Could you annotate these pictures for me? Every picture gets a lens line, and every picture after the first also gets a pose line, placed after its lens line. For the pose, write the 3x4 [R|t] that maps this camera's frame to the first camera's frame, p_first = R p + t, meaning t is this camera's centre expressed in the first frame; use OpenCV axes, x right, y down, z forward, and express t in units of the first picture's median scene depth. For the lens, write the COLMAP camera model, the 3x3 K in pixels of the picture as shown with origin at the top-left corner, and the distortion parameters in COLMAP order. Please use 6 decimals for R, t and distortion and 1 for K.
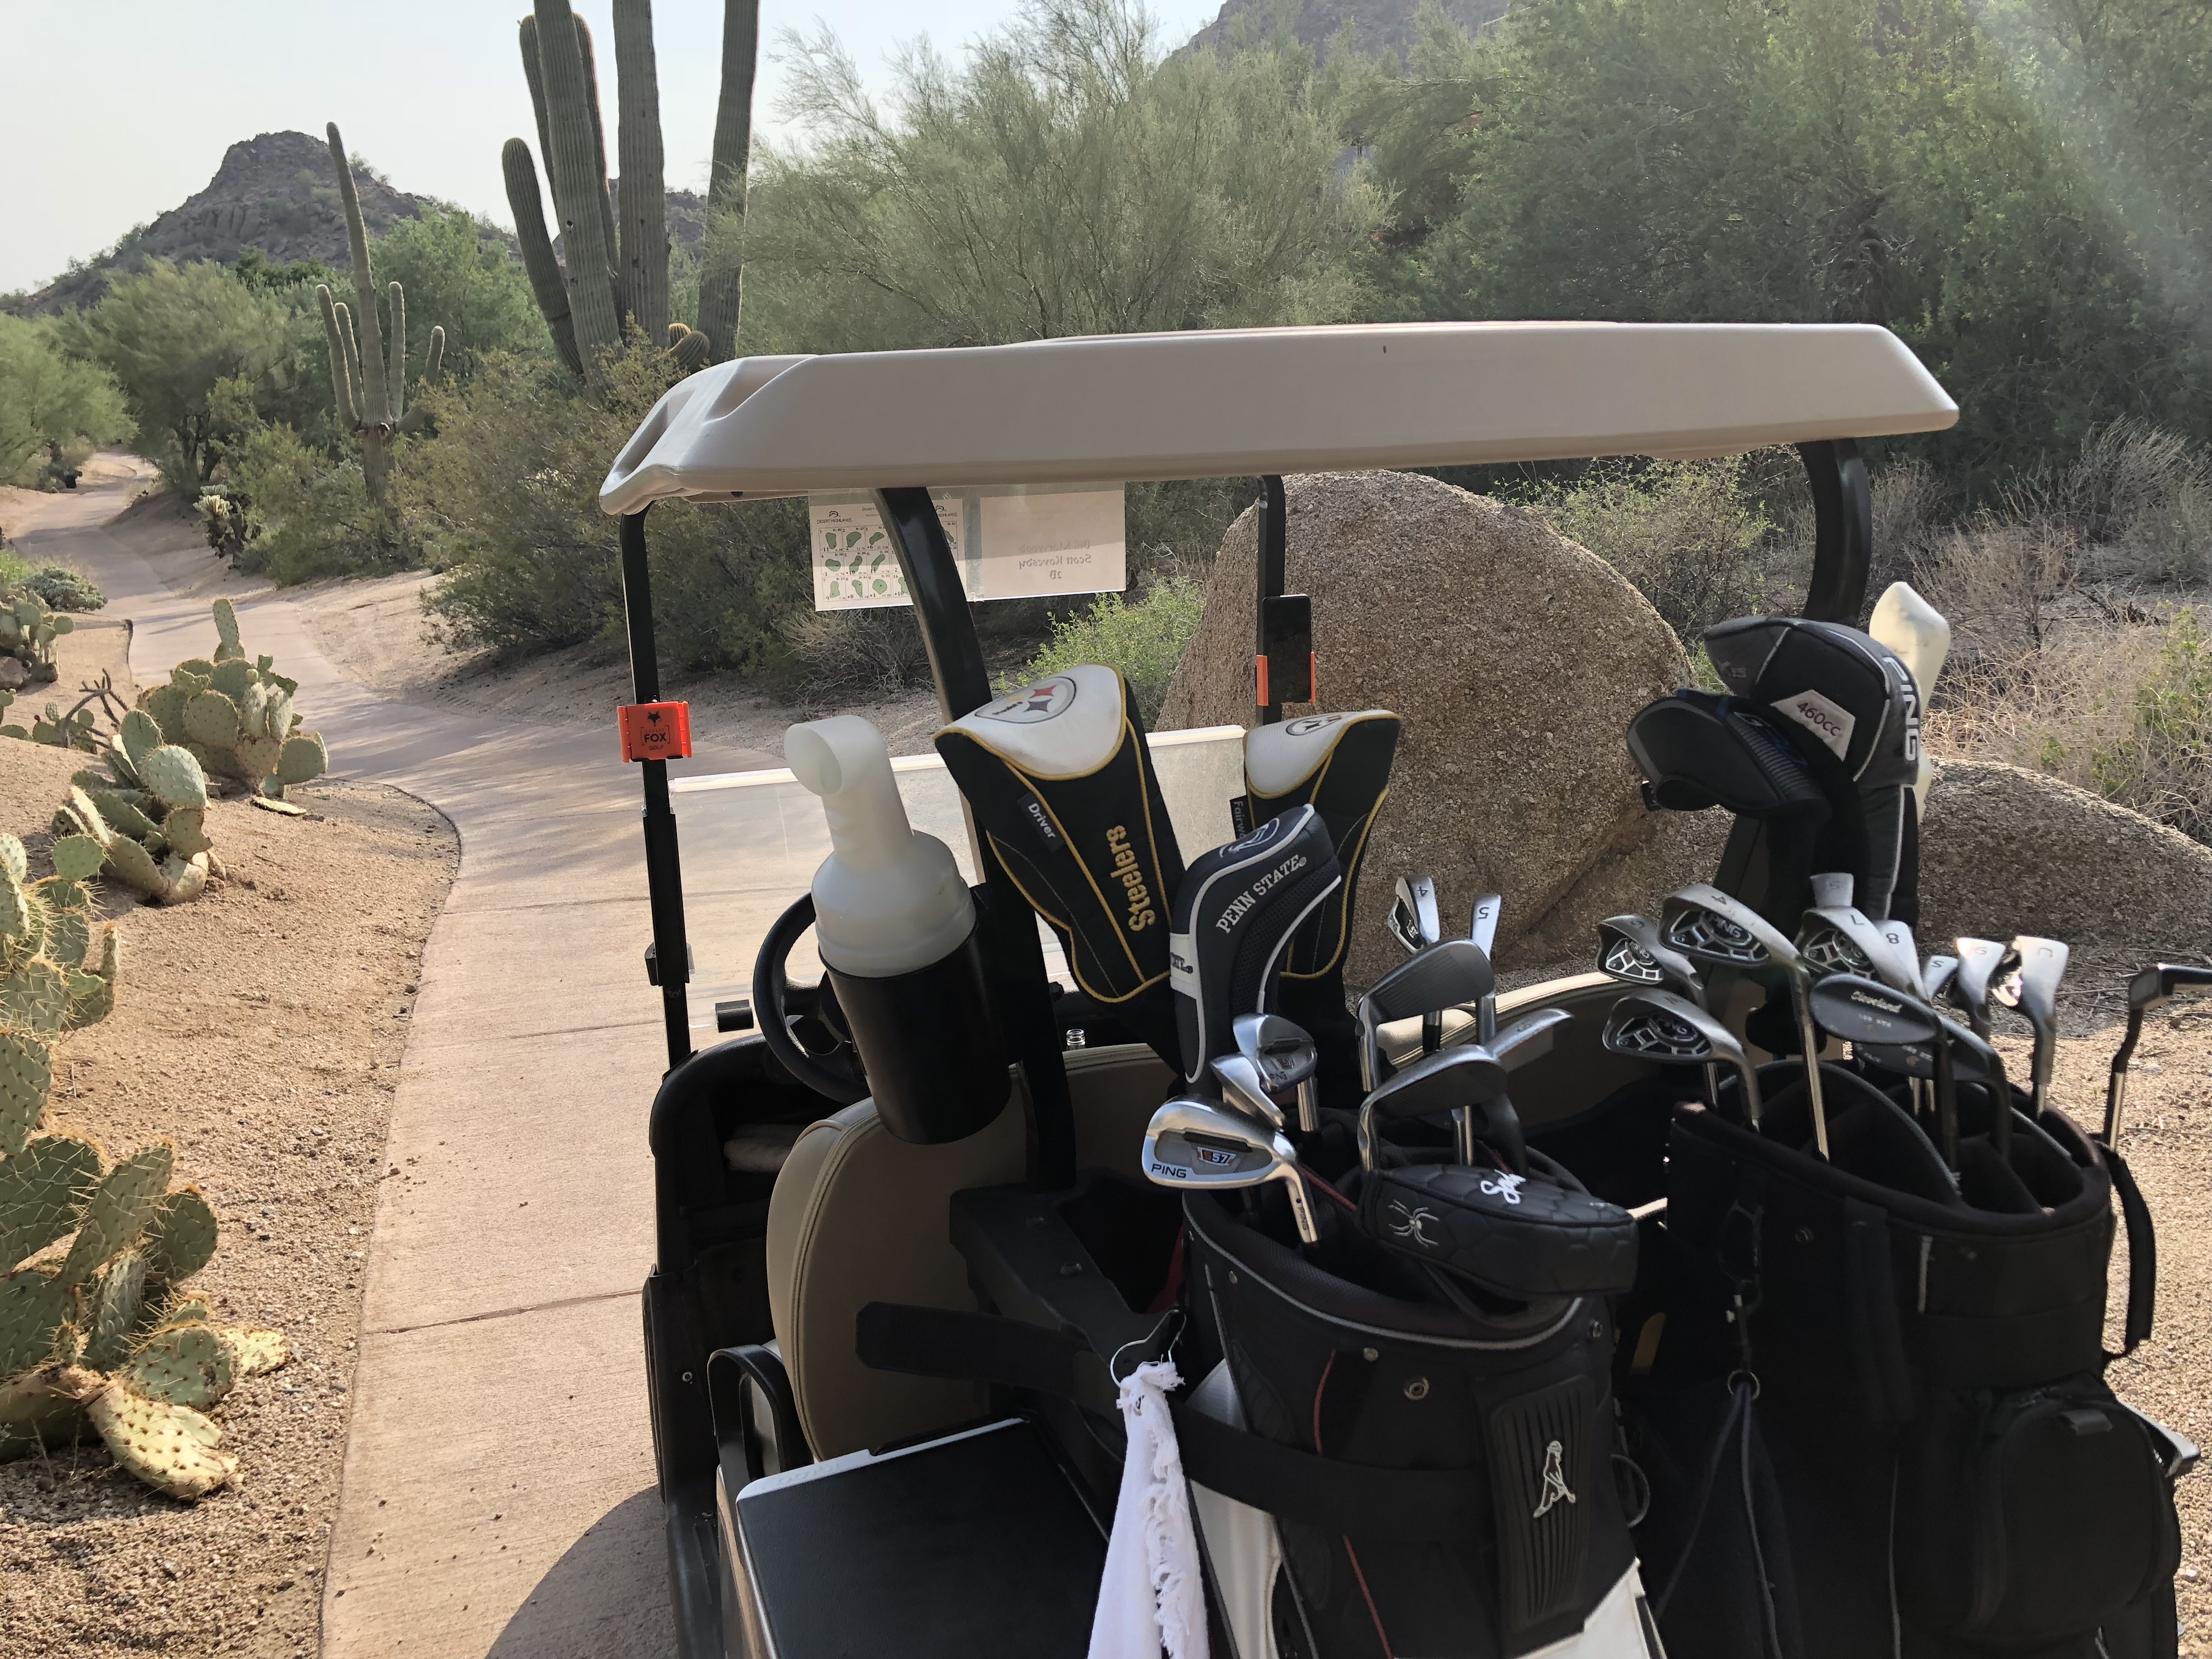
lens RADIAL K [[1837.3, 0, 1147.5], [0, 1837.3, 835.2], [0, 0, 1]] dist [0.051032, -0.068354]
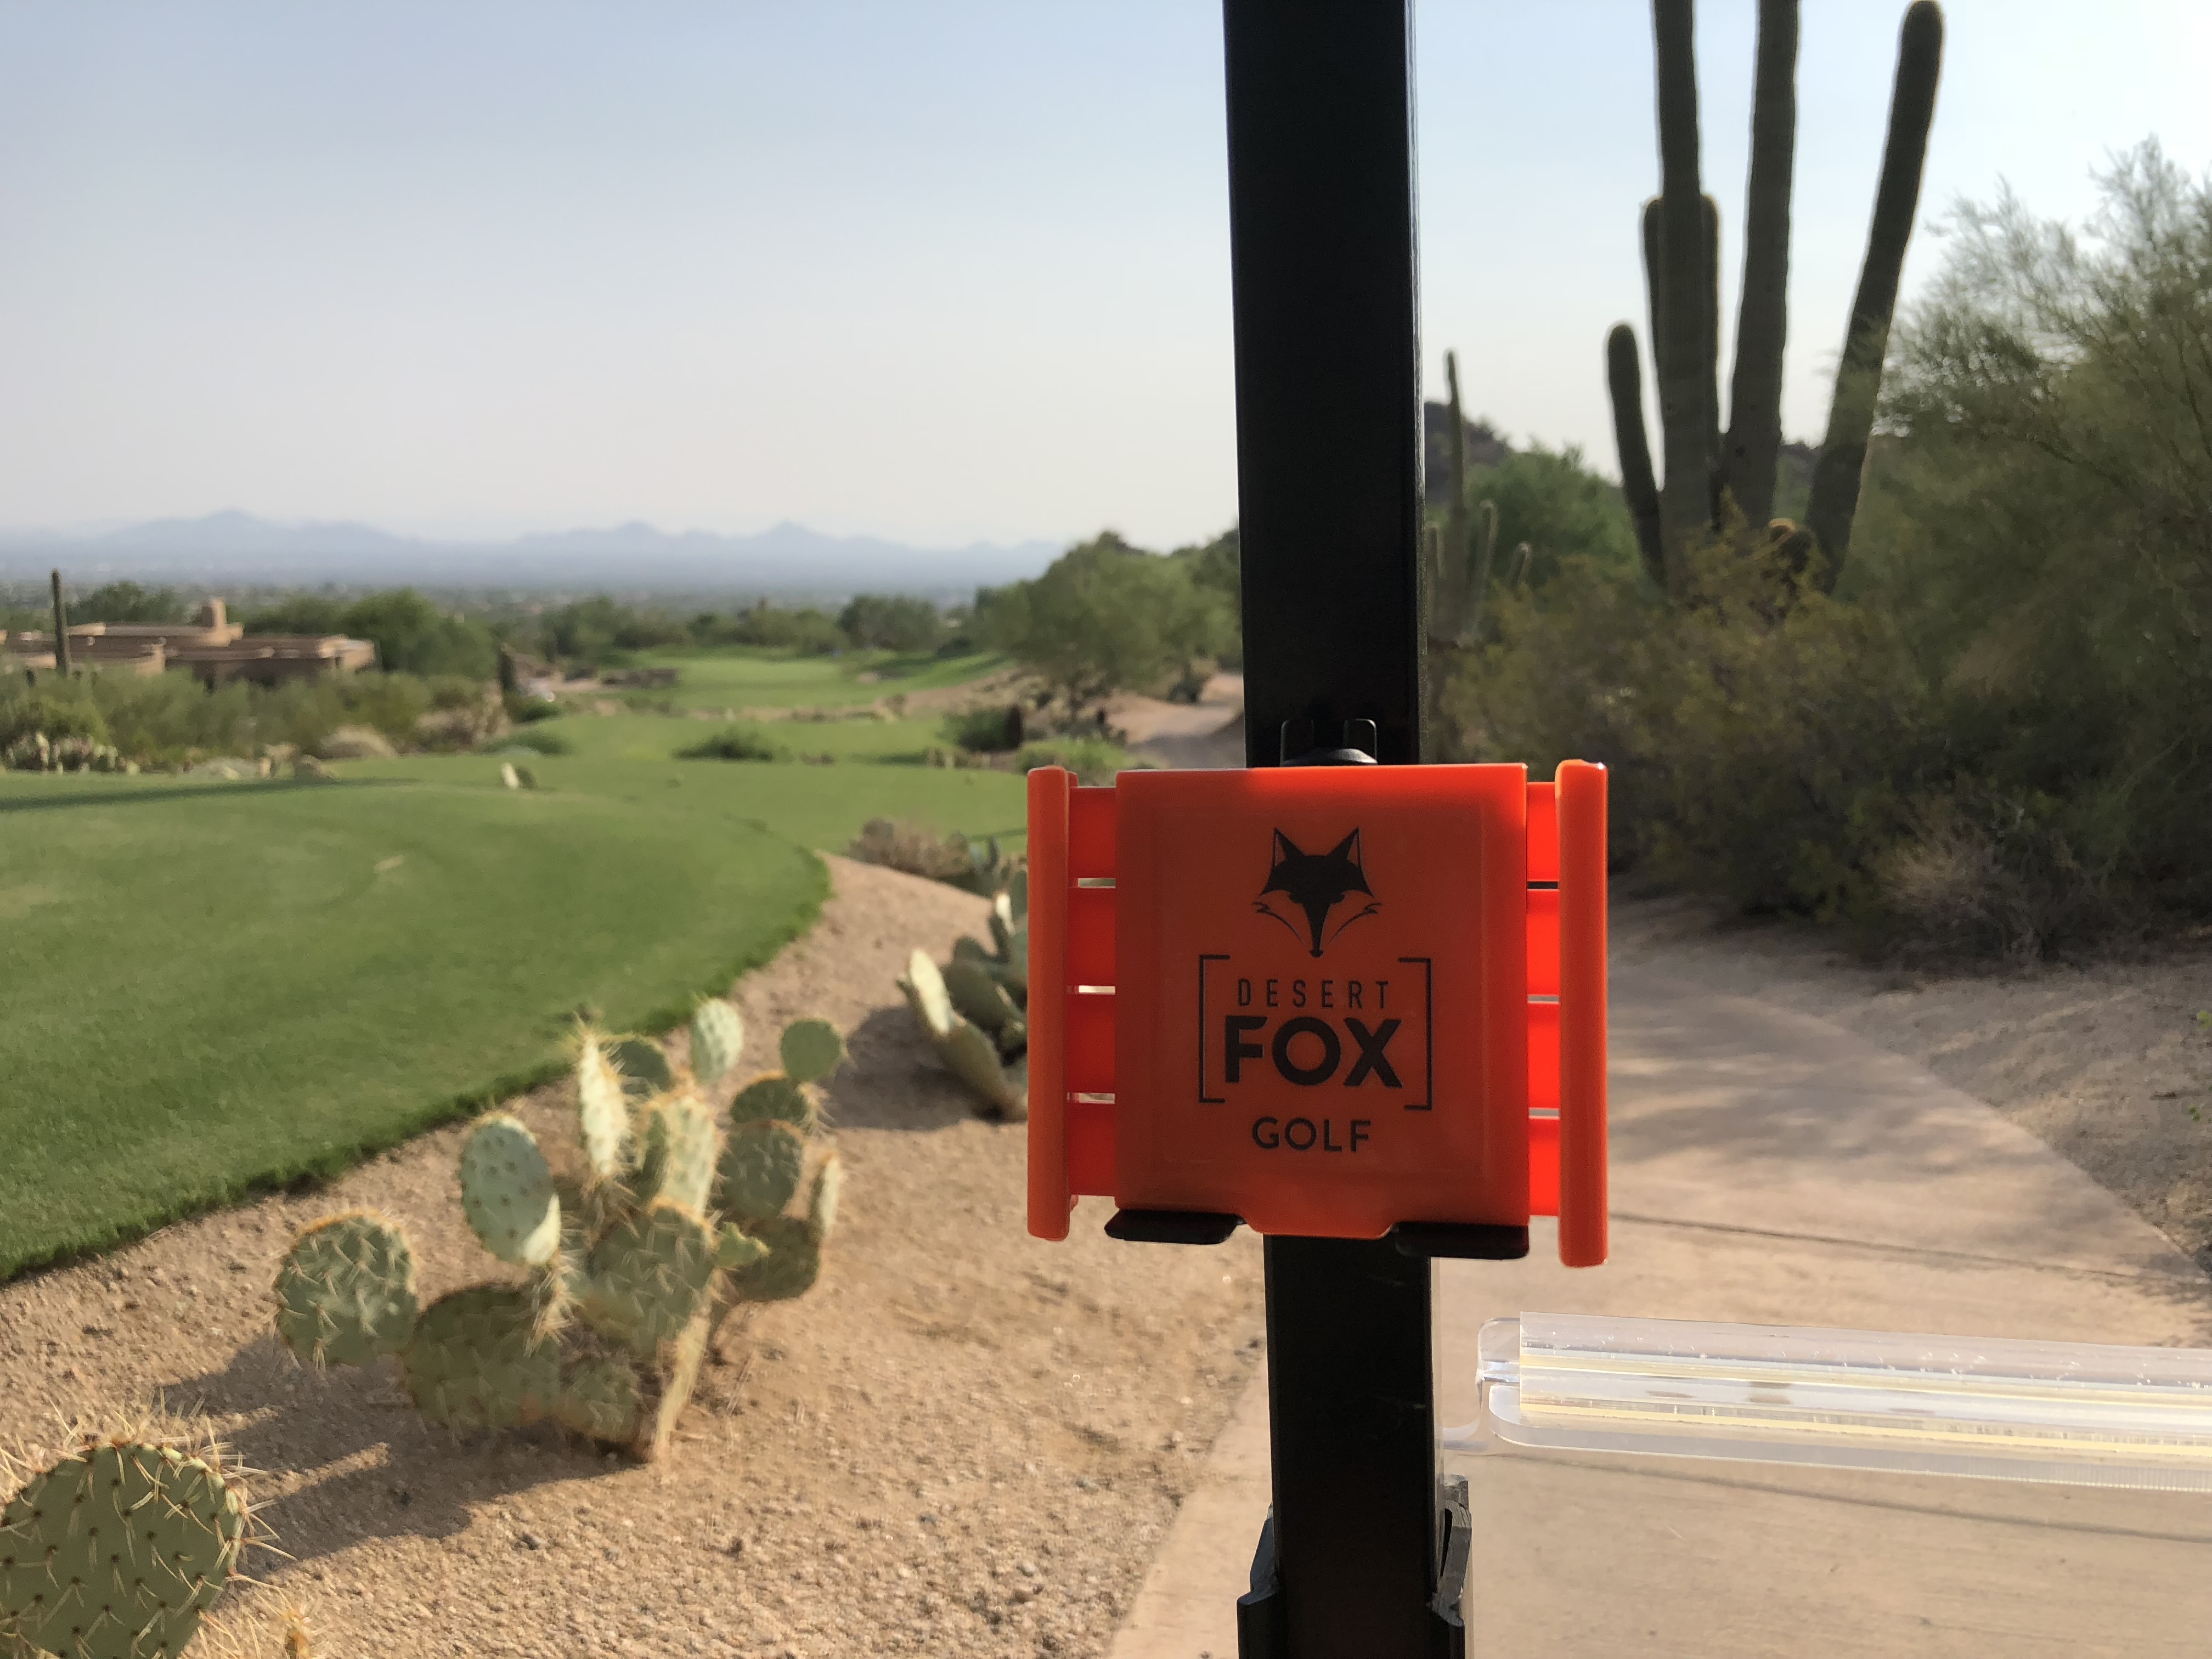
lens RADIAL K [[1797.2, 0, 1103.0], [0, 1797.2, 823.2], [0, 0, 1]] dist [0.003301, 0.004005]
pose [[0.828830, 0.073190, -0.554692, -0.071945], [-0.150902, 0.983910, -0.095656, -0.013188], [0.538766, 0.162987, 0.826539, 0.284613]]
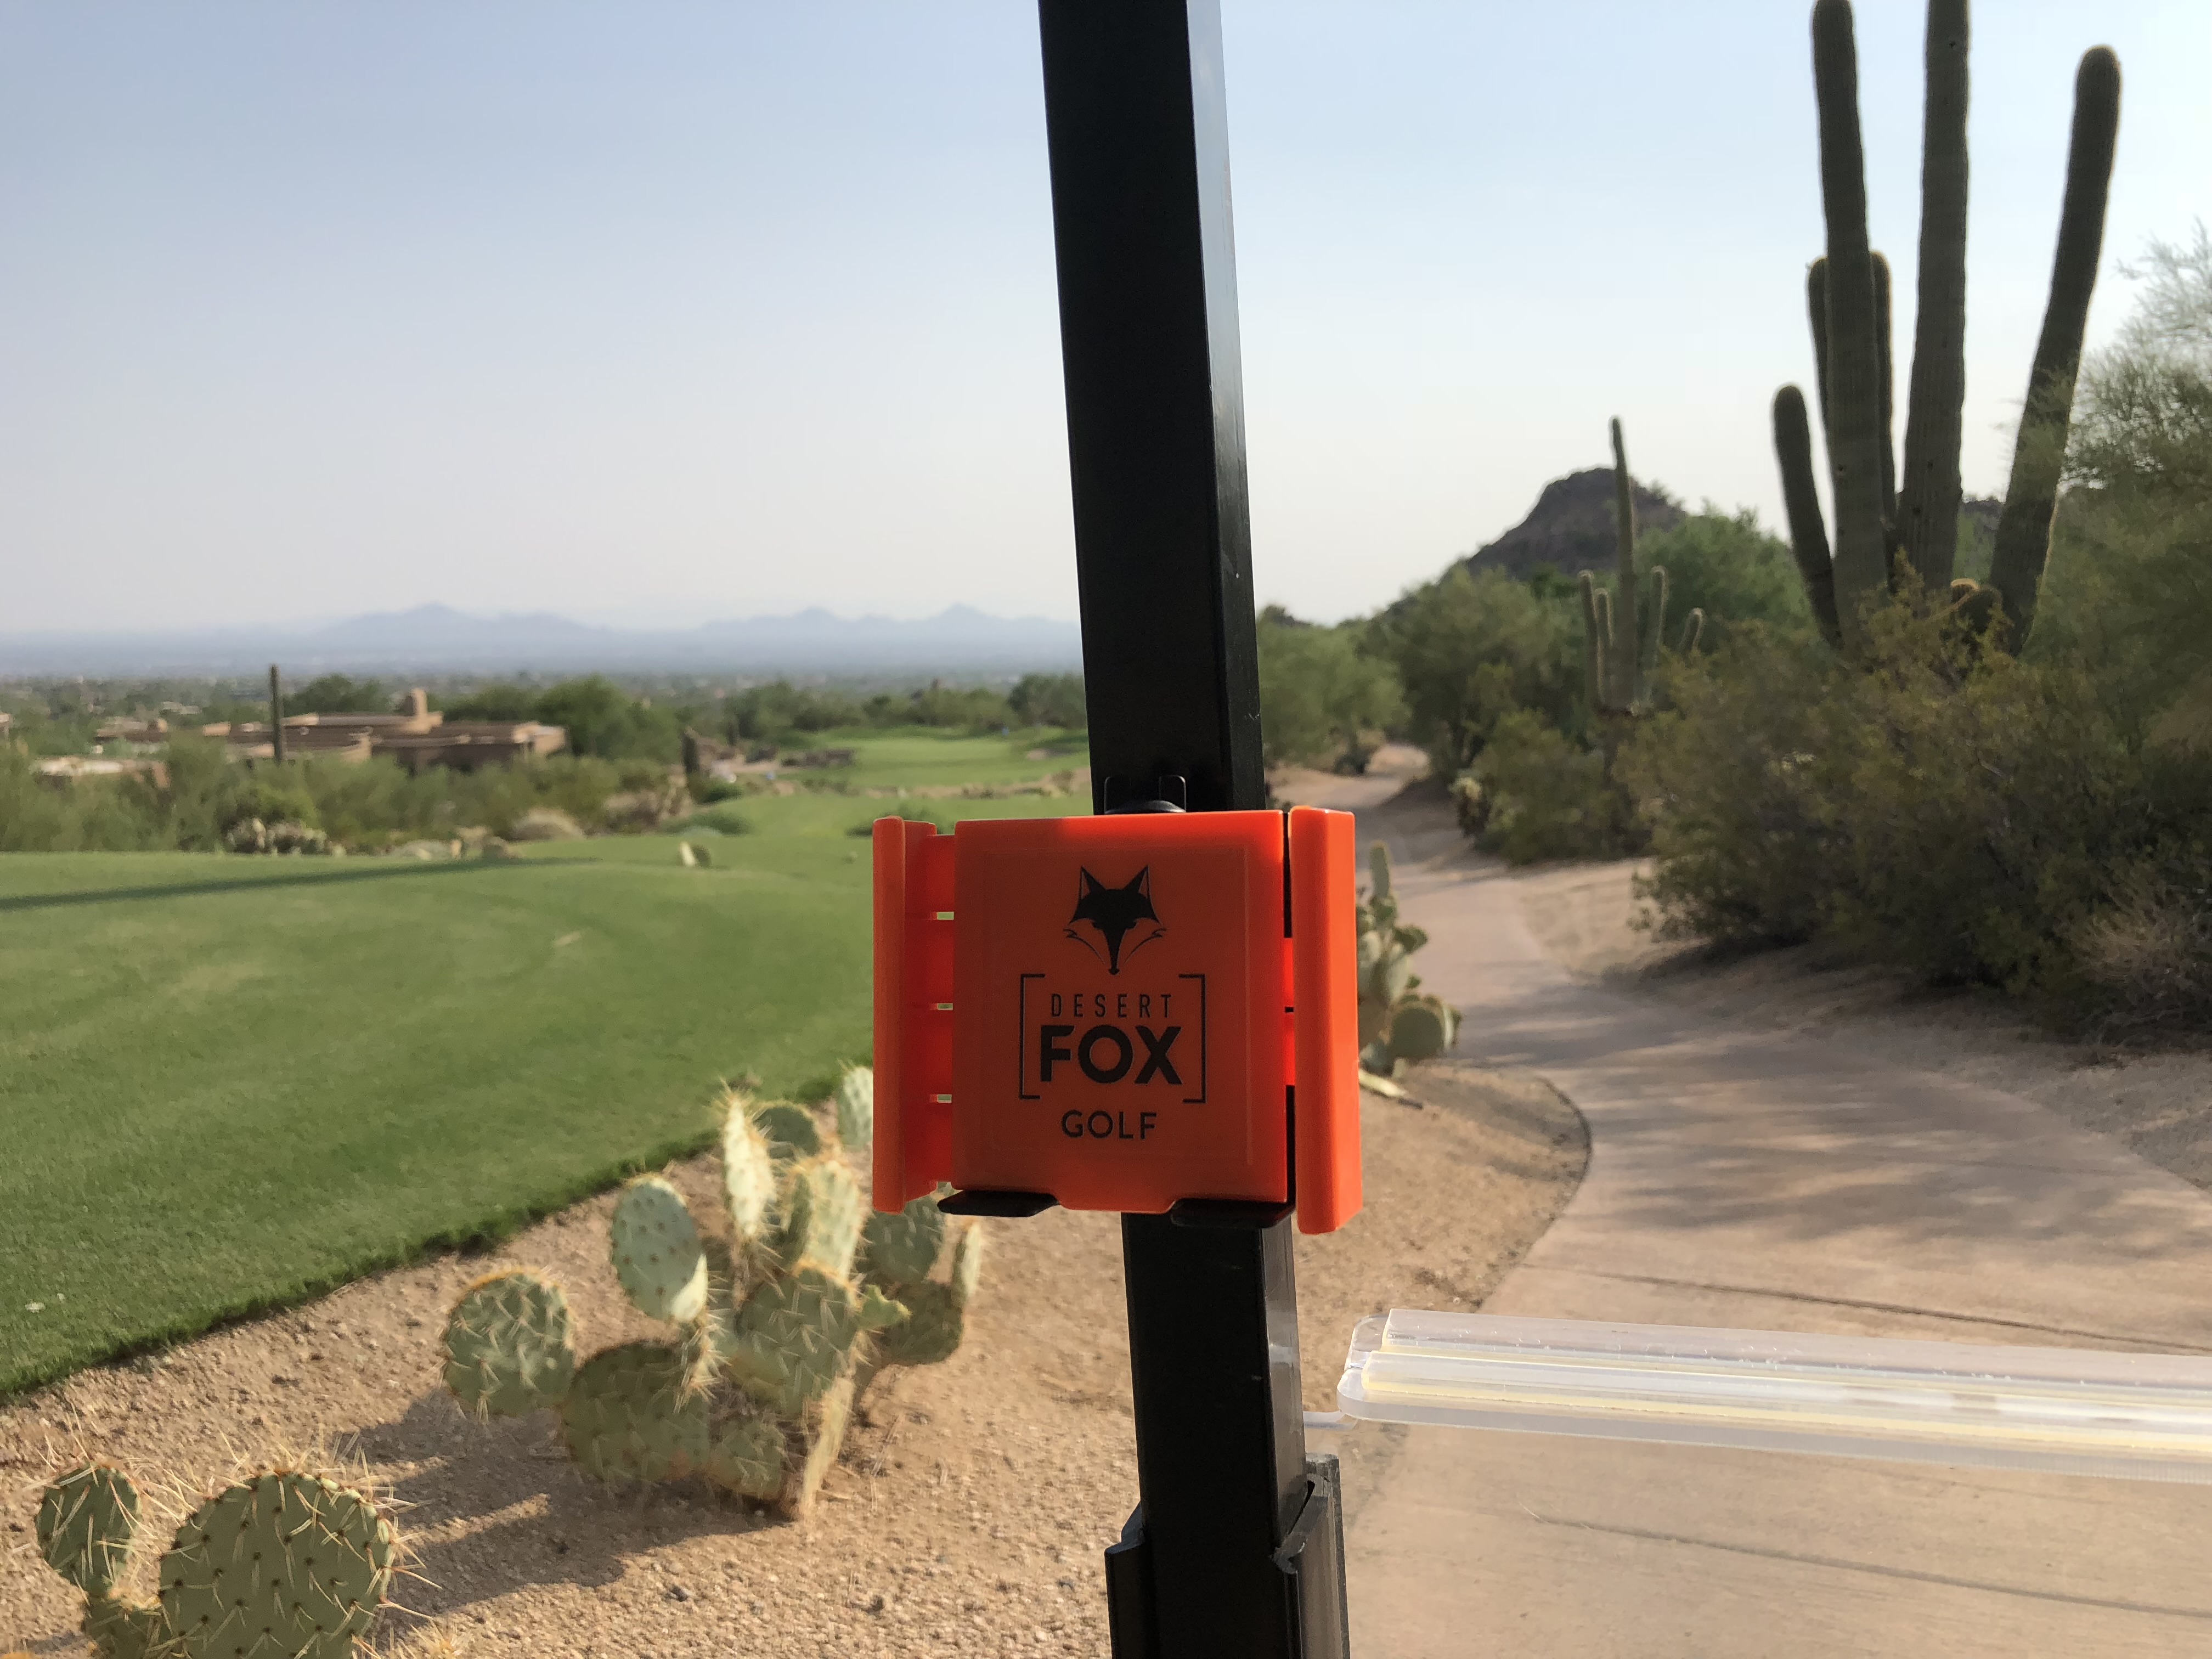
lens RADIAL K [[1797.8, 0, 1106.0], [0, 1797.8, 829.5], [0, 0, 1]] dist [0.002504, 0.003553]
pose [[0.774039, 0.043444, -0.631646, -0.061977], [-0.152103, 0.981186, -0.118906, -0.012931], [0.614597, 0.188113, 0.766084, 0.283748]]
